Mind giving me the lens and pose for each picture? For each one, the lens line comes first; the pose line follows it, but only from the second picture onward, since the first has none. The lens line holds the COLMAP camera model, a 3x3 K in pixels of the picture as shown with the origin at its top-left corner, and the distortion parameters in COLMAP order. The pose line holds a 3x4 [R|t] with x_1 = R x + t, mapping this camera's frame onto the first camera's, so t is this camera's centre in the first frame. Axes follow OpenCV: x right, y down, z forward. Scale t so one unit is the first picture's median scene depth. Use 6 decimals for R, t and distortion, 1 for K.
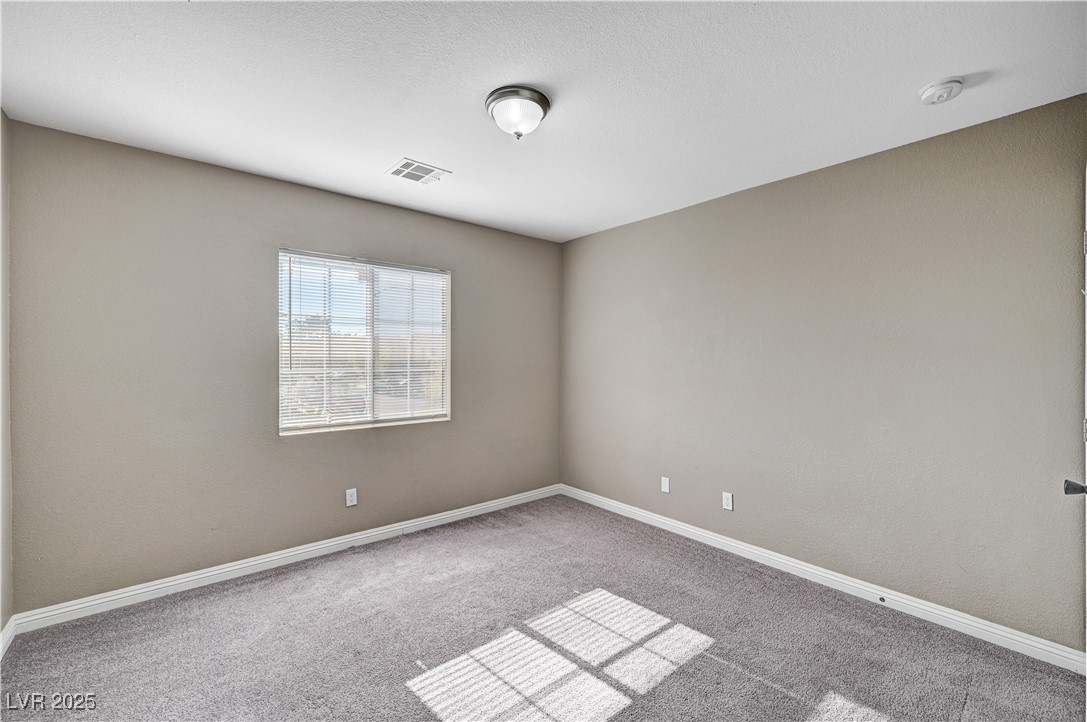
lens RADIAL K [[465.1, 0, 540.0], [0, 465.1, 359.5], [0, 0, 1]] dist [-0.001631, 0.000918]
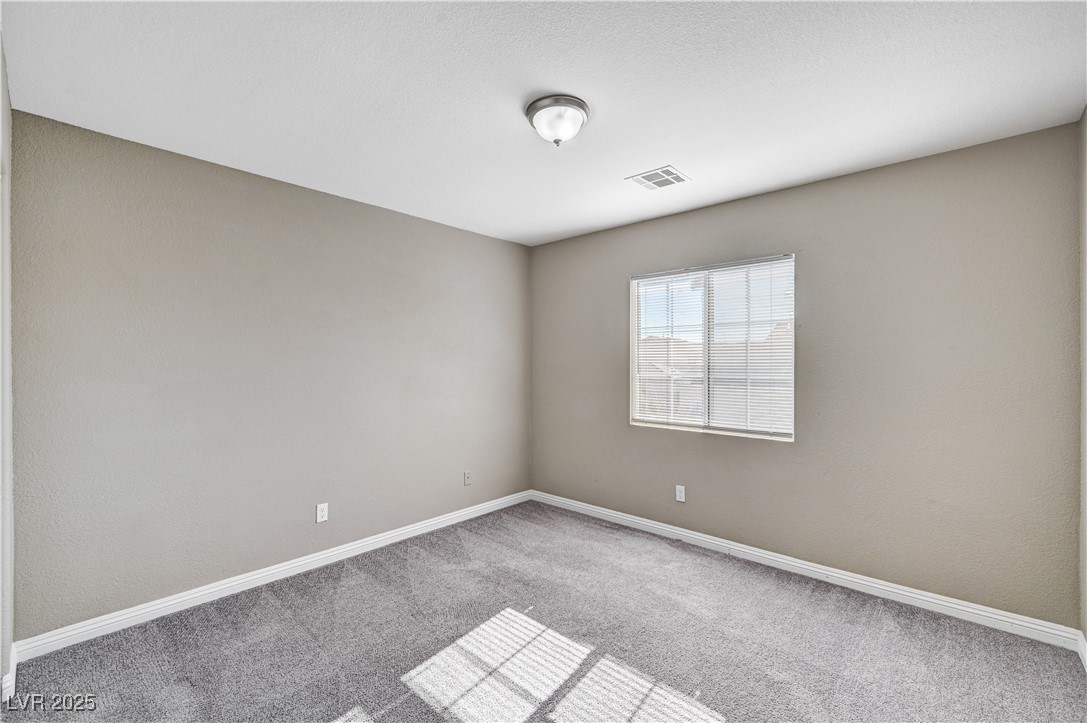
lens RADIAL K [[465.1, 0, 539.9], [0, 465.1, 356.2], [0, 0, 1]] dist [-0.001631, 0.000918]
pose [[0.107962, -0.019060, -0.993972, 0.649103], [-0.004053, 0.999799, -0.019612, 0.003333], [0.994147, 0.006146, 0.107863, 0.581758]]
